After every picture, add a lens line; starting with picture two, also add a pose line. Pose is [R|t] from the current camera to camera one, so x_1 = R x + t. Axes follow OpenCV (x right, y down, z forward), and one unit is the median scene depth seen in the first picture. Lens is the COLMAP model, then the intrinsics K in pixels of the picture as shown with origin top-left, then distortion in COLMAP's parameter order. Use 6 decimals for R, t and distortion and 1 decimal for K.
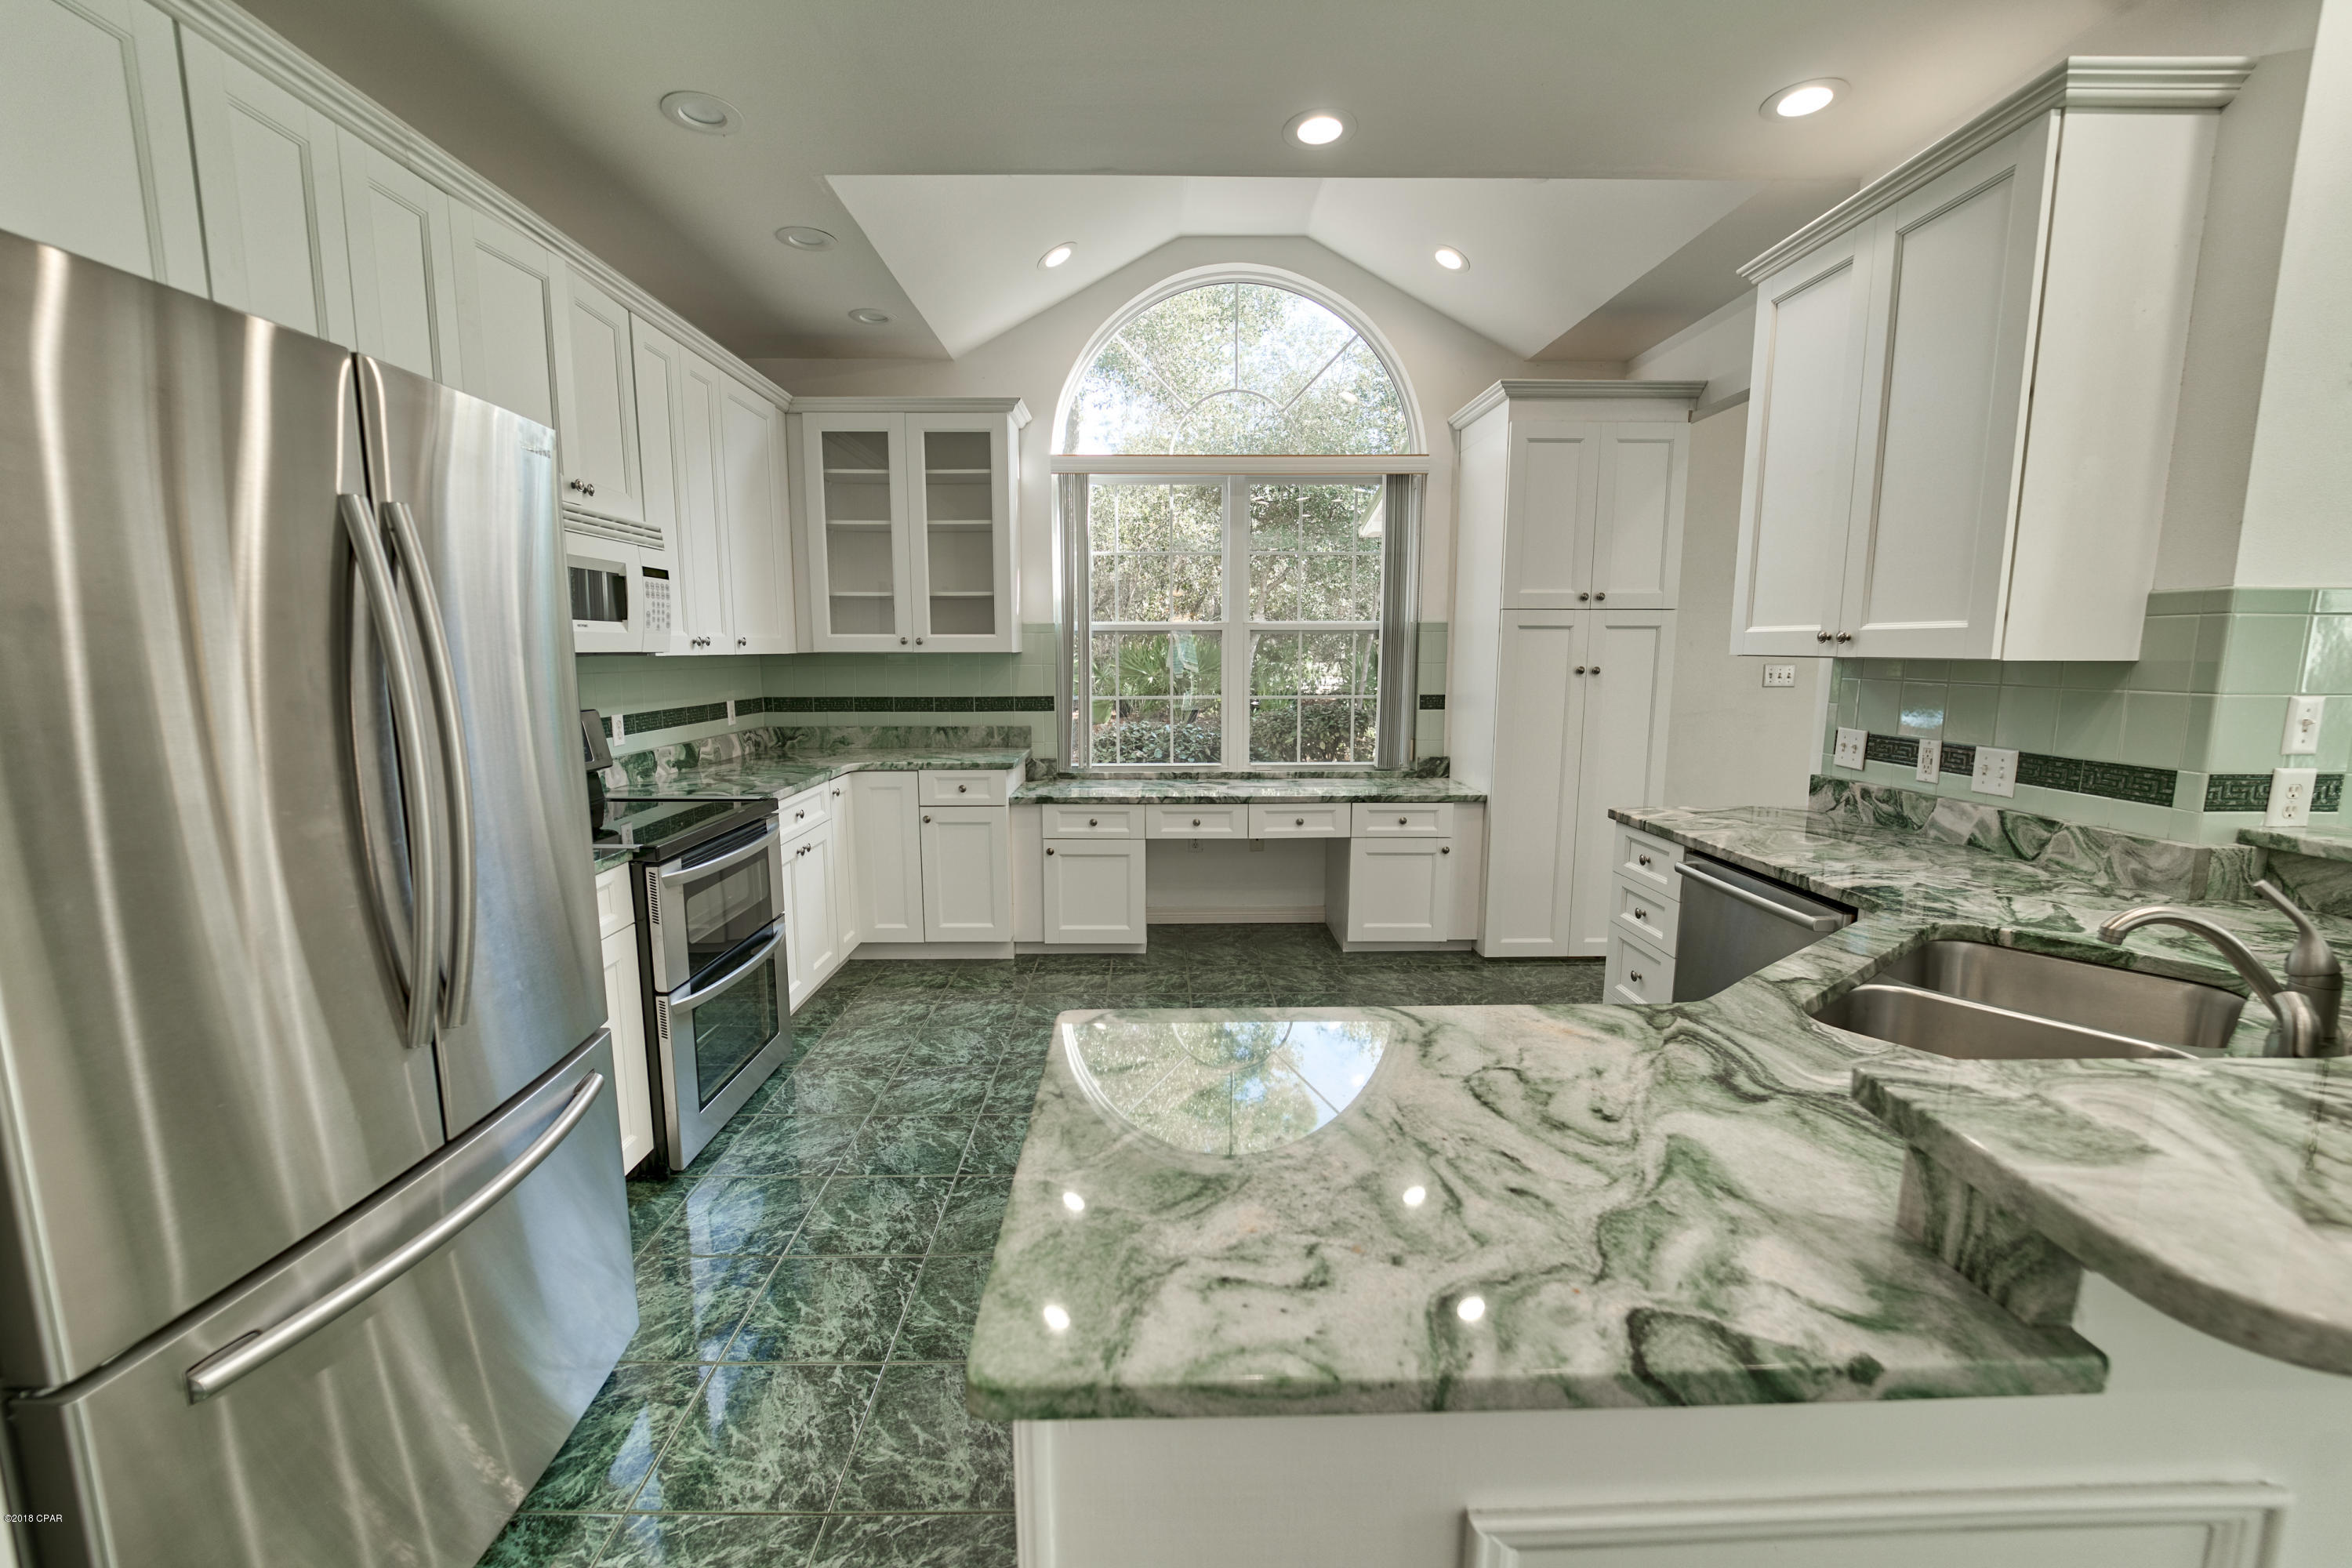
lens RADIAL K [[947.9, 0, 1164.6], [0, 947.9, 784.1], [0, 0, 1]] dist [-0.012900, -0.000458]
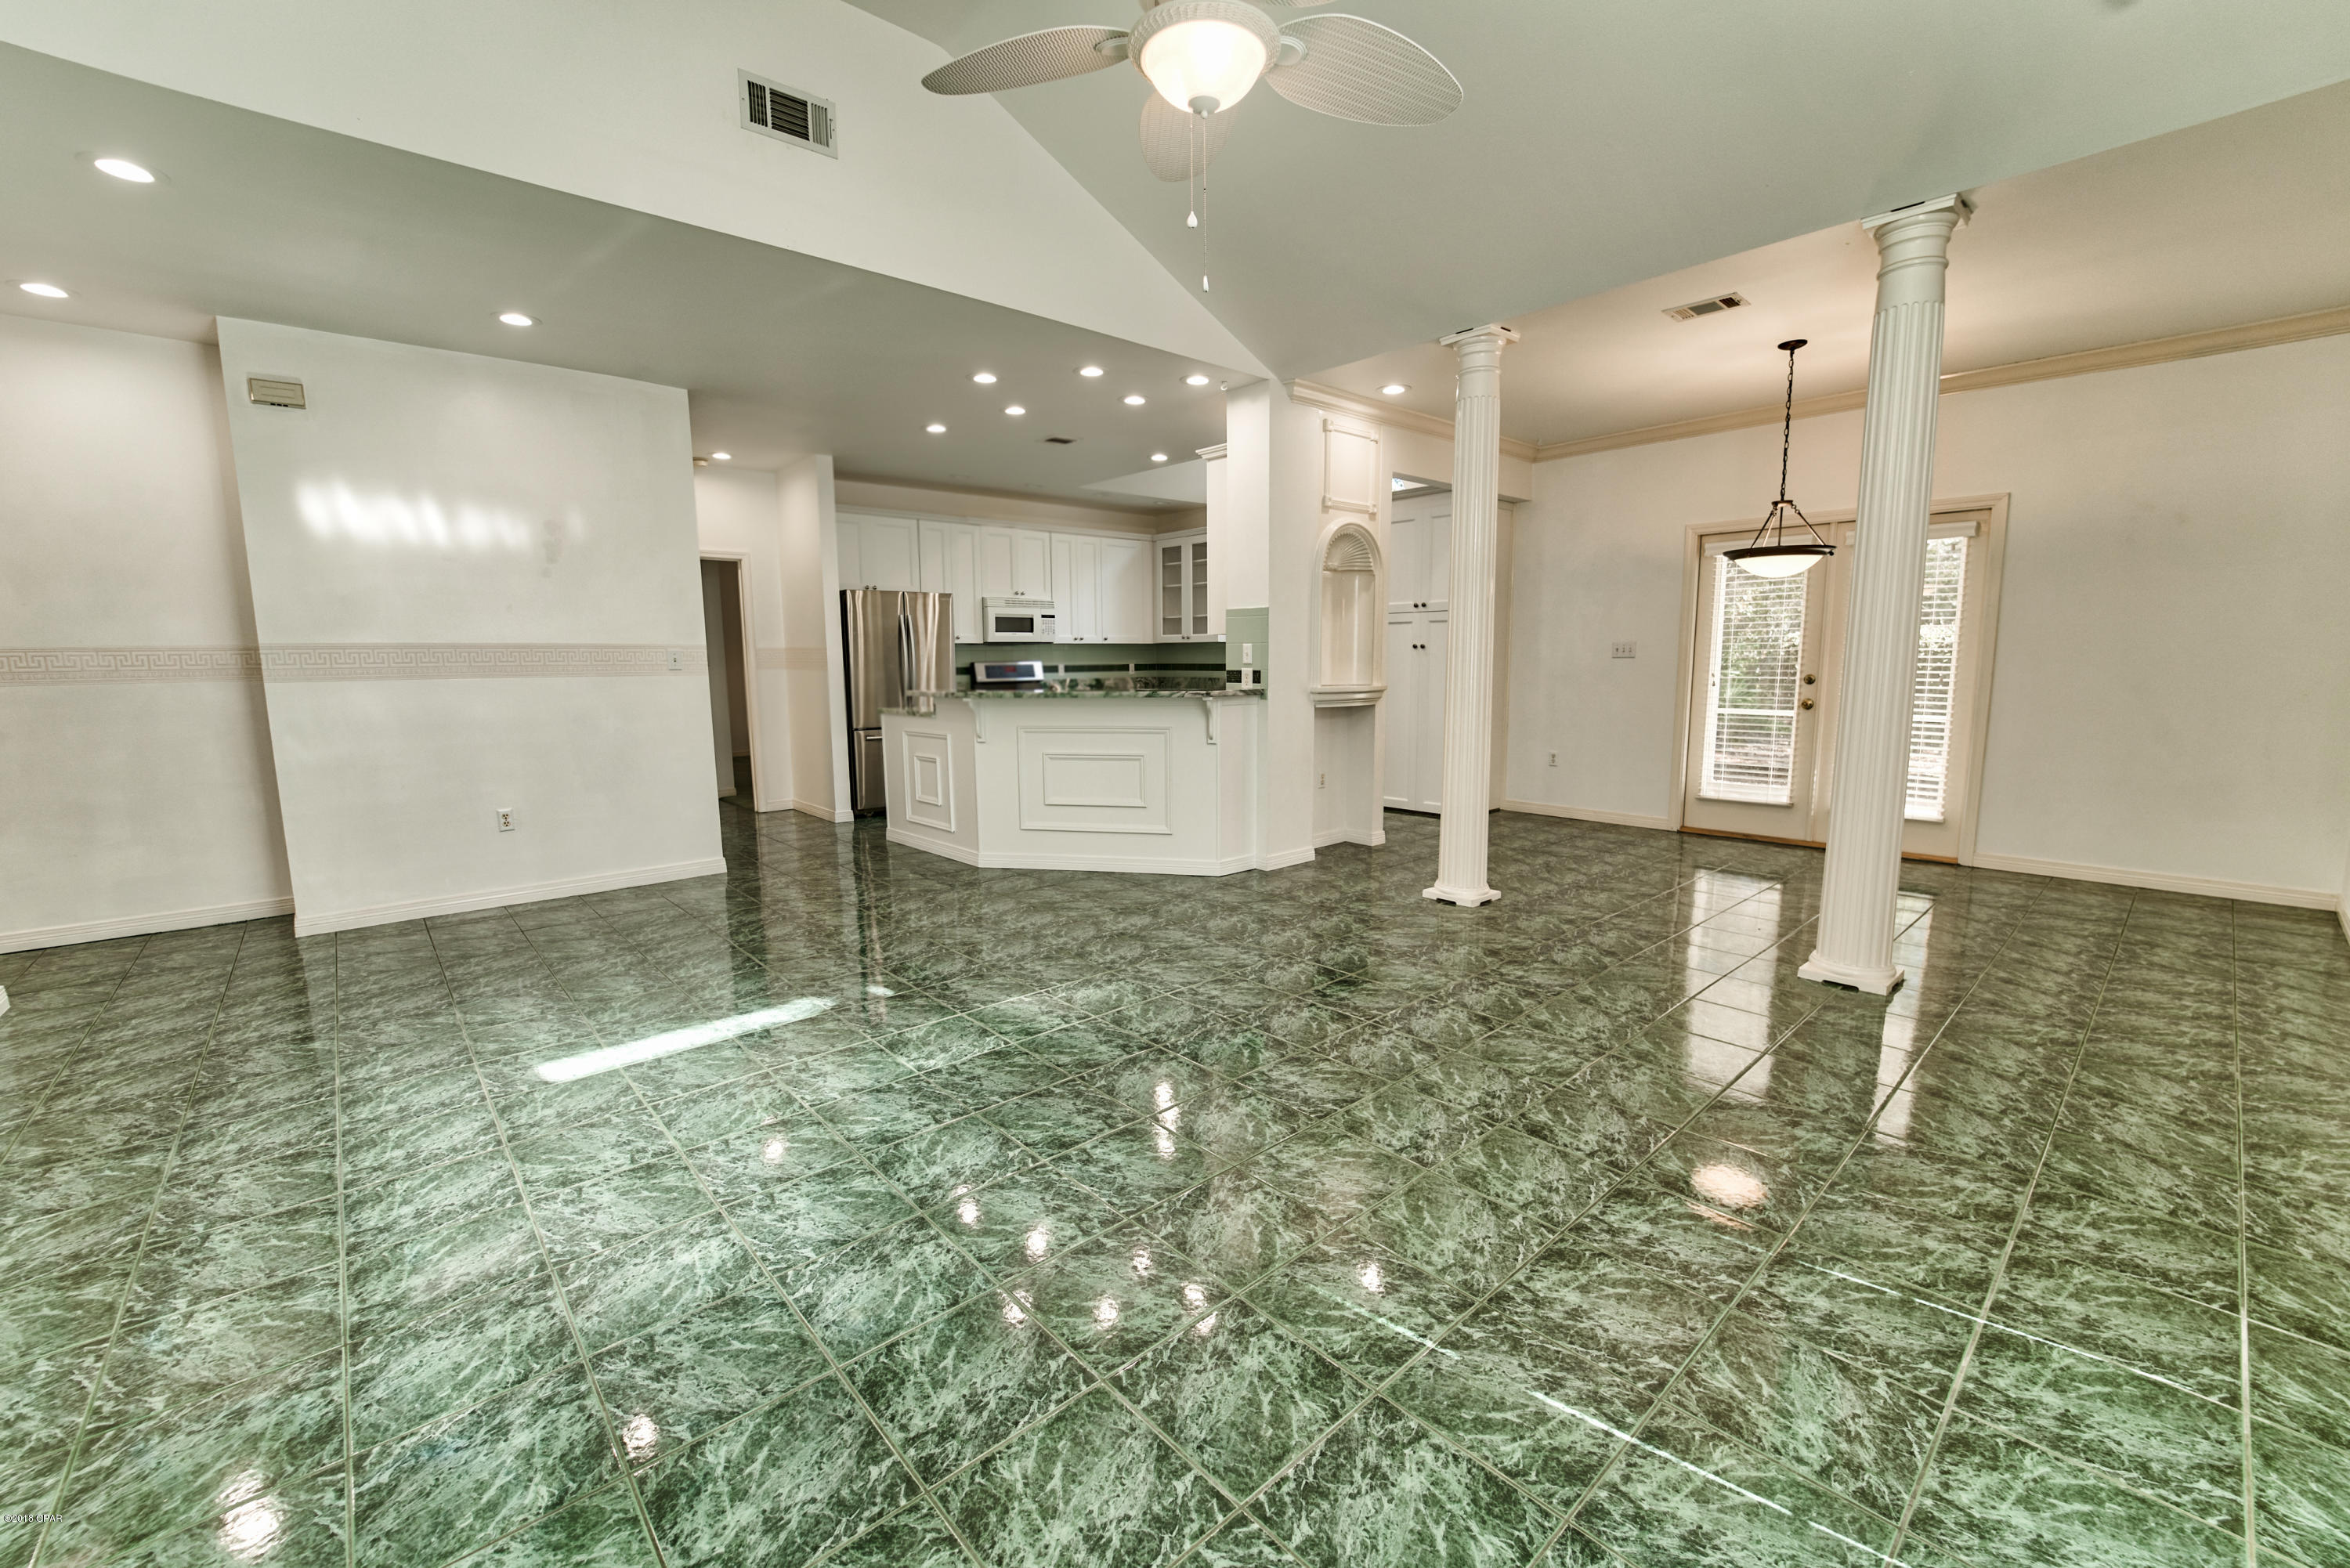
lens RADIAL K [[947.0, 0, 1163.6], [0, 947.0, 784.1], [0, 0, 1]] dist [-0.012900, -0.000458]
pose [[0.653932, 0.095861, -0.750455, 1.483345], [-0.098616, 0.994278, 0.041074, 0.111945], [0.750098, 0.047147, 0.659644, -0.523326]]
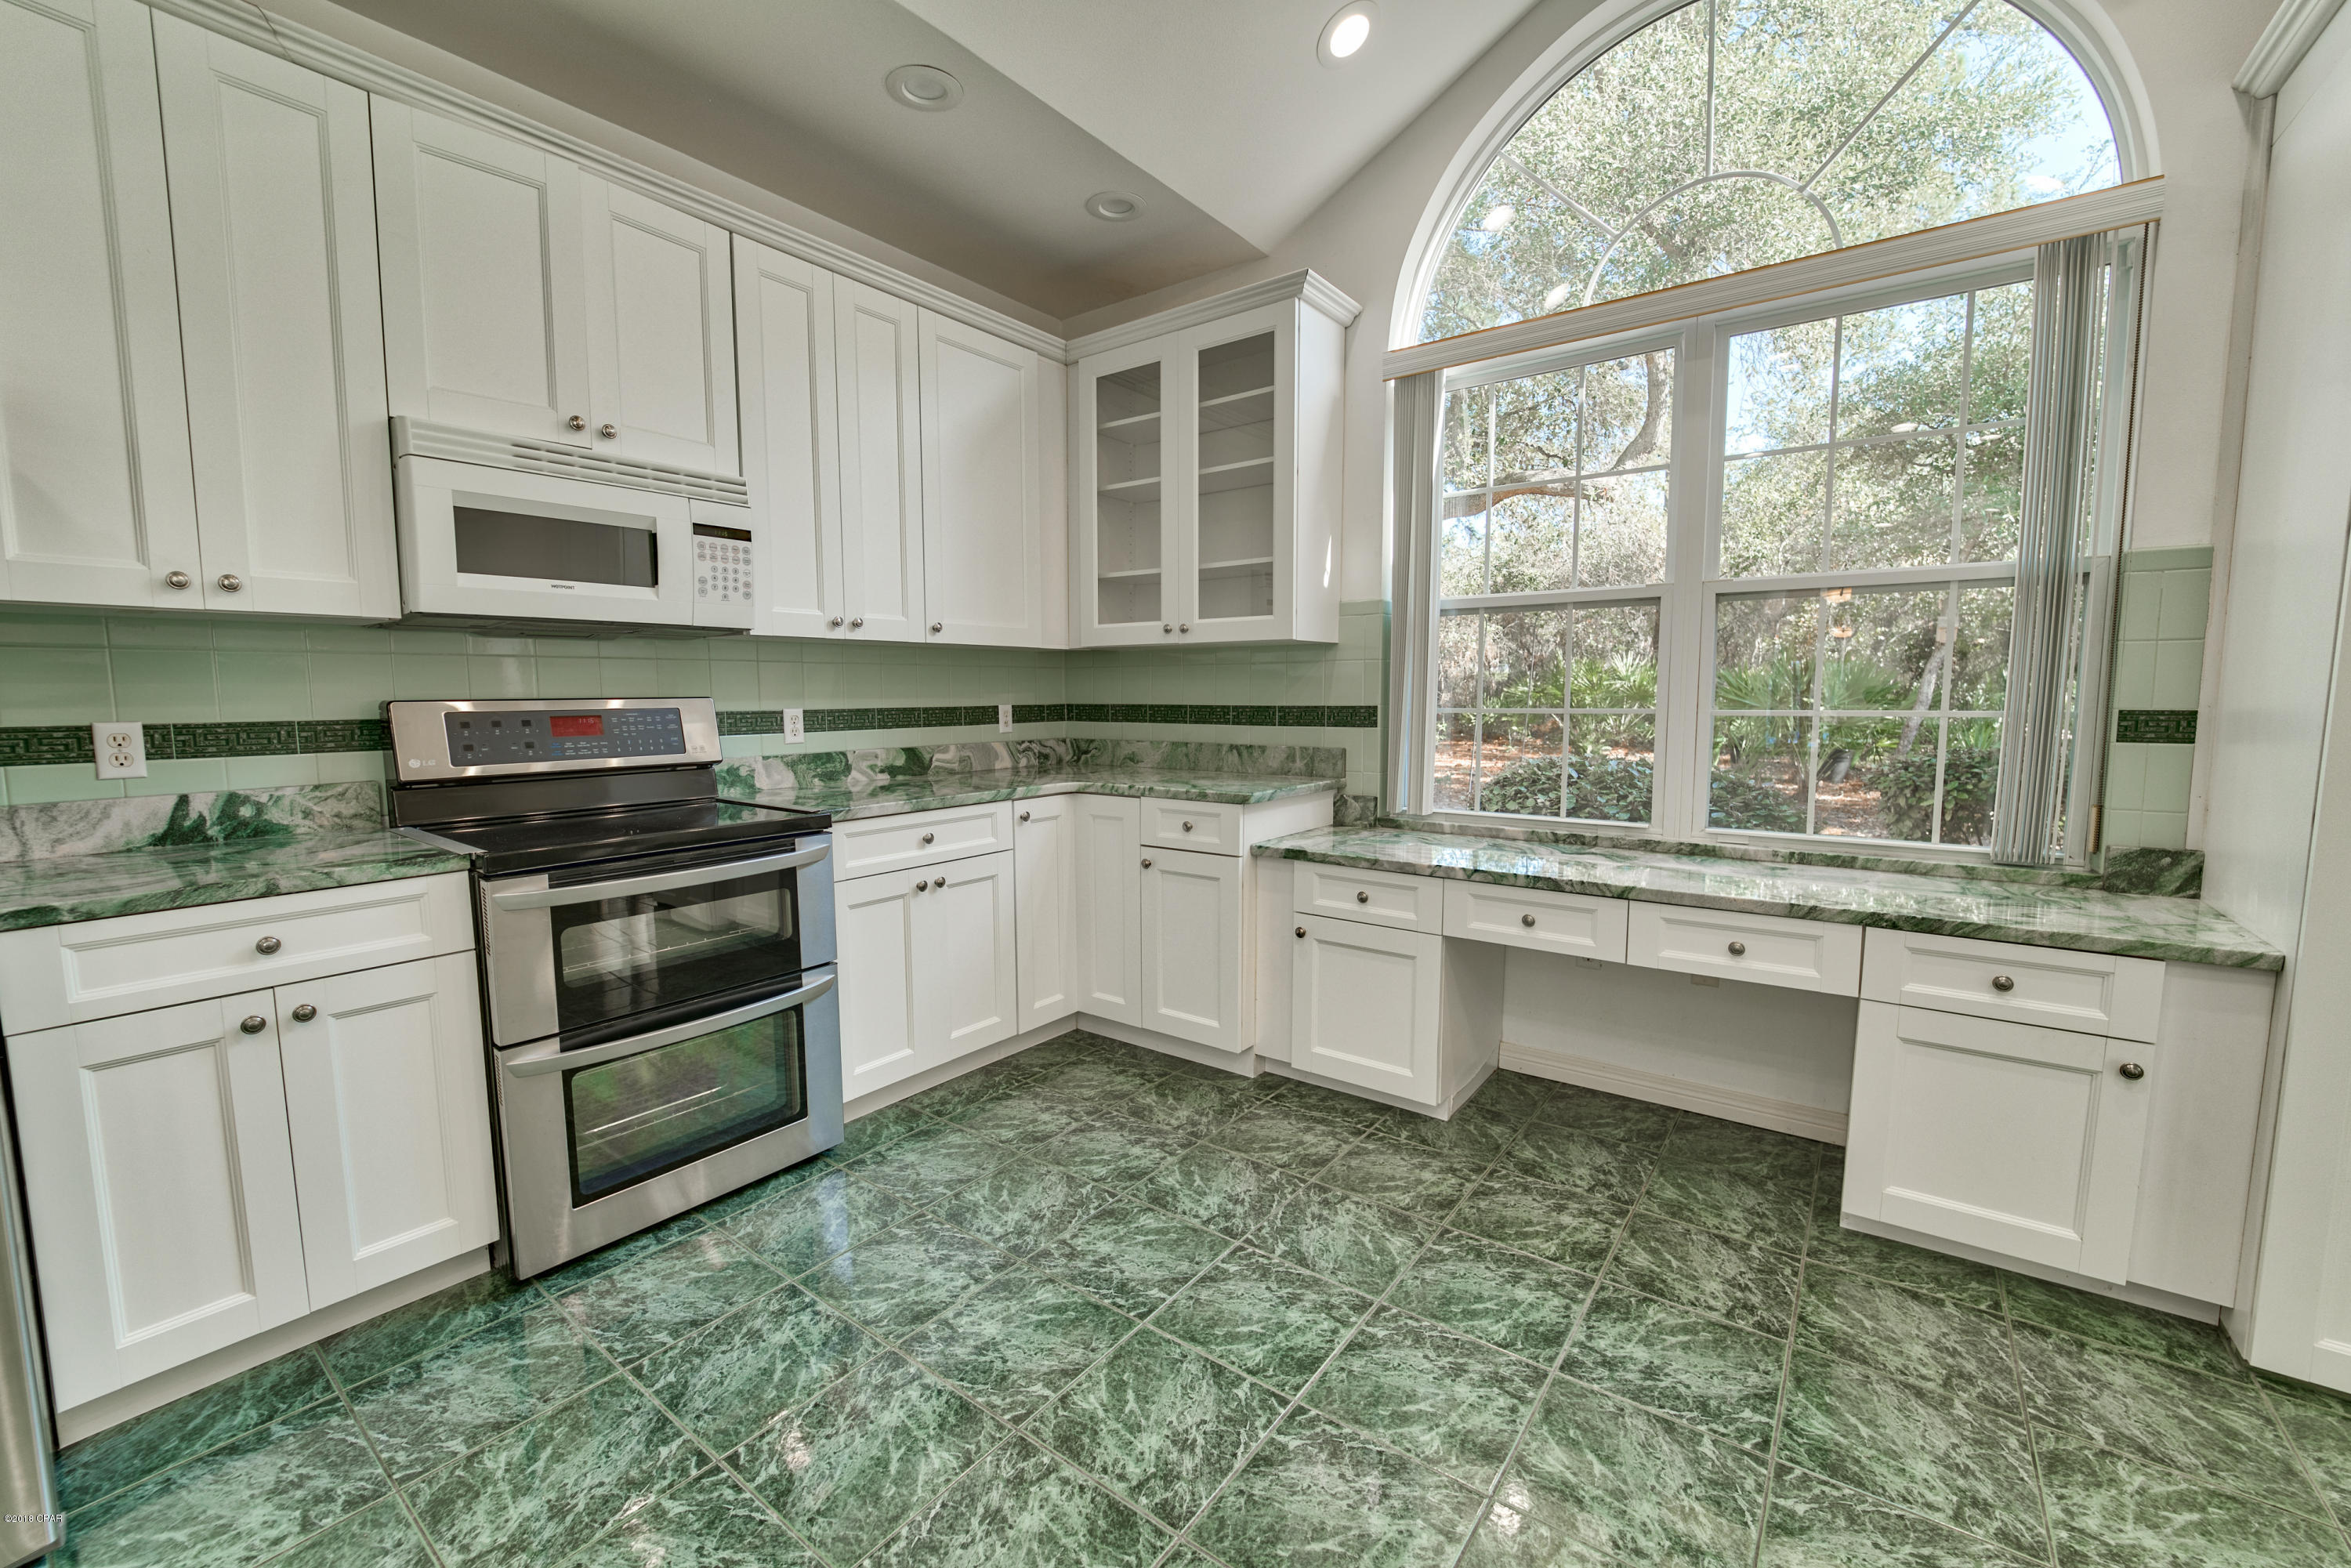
lens RADIAL K [[947.5, 0, 1164.1], [0, 947.5, 784.1], [0, 0, 1]] dist [-0.012900, -0.000458]
pose [[0.790131, 0.058070, -0.610181, 0.209083], [-0.083677, 0.996401, -0.013528, -0.016057], [0.607199, 0.061747, 0.792147, 0.417458]]
